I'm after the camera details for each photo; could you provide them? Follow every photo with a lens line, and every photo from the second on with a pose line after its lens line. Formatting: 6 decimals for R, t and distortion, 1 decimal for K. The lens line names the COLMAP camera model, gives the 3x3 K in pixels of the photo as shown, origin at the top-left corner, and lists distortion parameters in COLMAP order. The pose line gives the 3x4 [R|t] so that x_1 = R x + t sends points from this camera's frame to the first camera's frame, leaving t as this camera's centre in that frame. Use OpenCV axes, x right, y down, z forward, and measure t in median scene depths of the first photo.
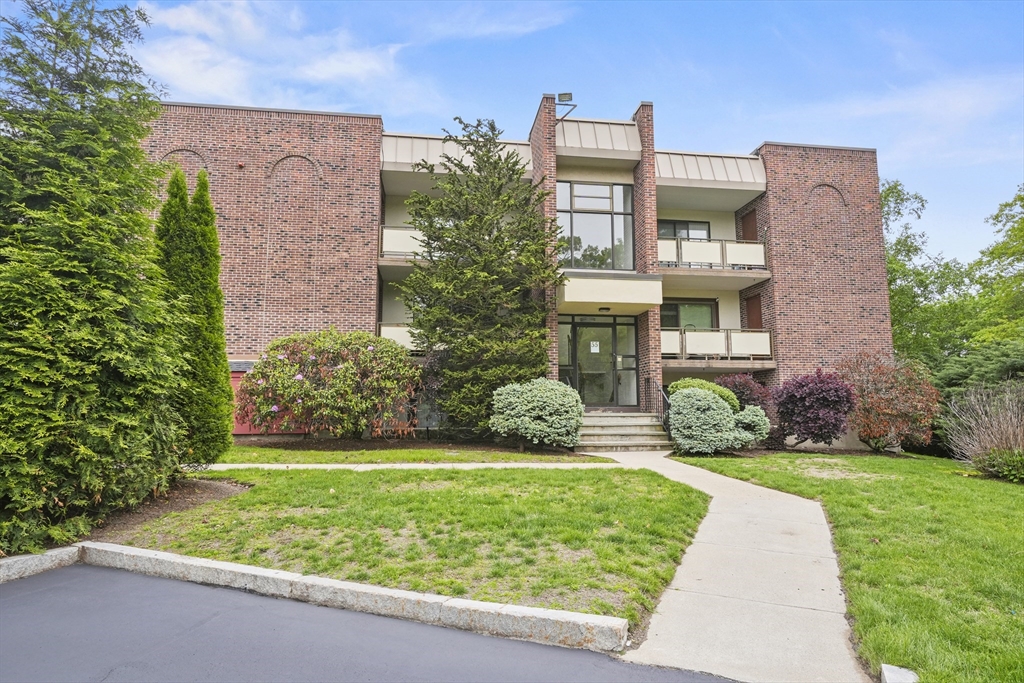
lens RADIAL K [[573.9, 0, 512.3], [0, 573.9, 342.2], [0, 0, 1]] dist [-0.004575, -0.002374]
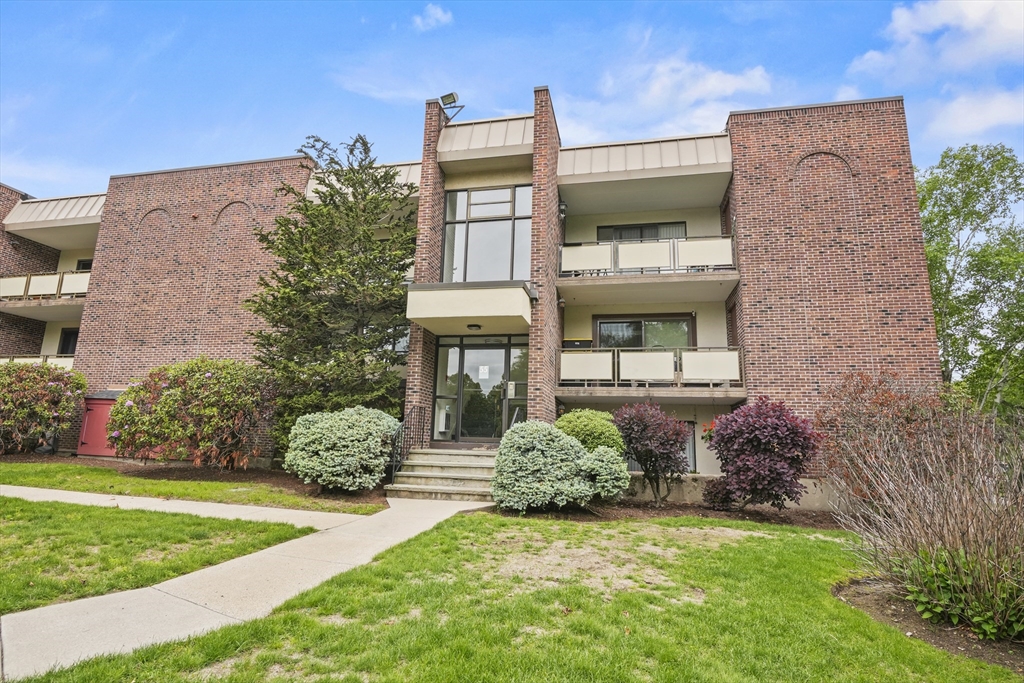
lens RADIAL K [[516.4, 0, 511.7], [0, 516.4, 341.8], [0, 0, 1]] dist [-0.017786, -0.000406]
pose [[0.939630, -0.038363, -0.340036, 0.441169], [0.012268, 0.996834, -0.078563, 0.023888], [0.341973, 0.069649, 0.937125, 0.285042]]
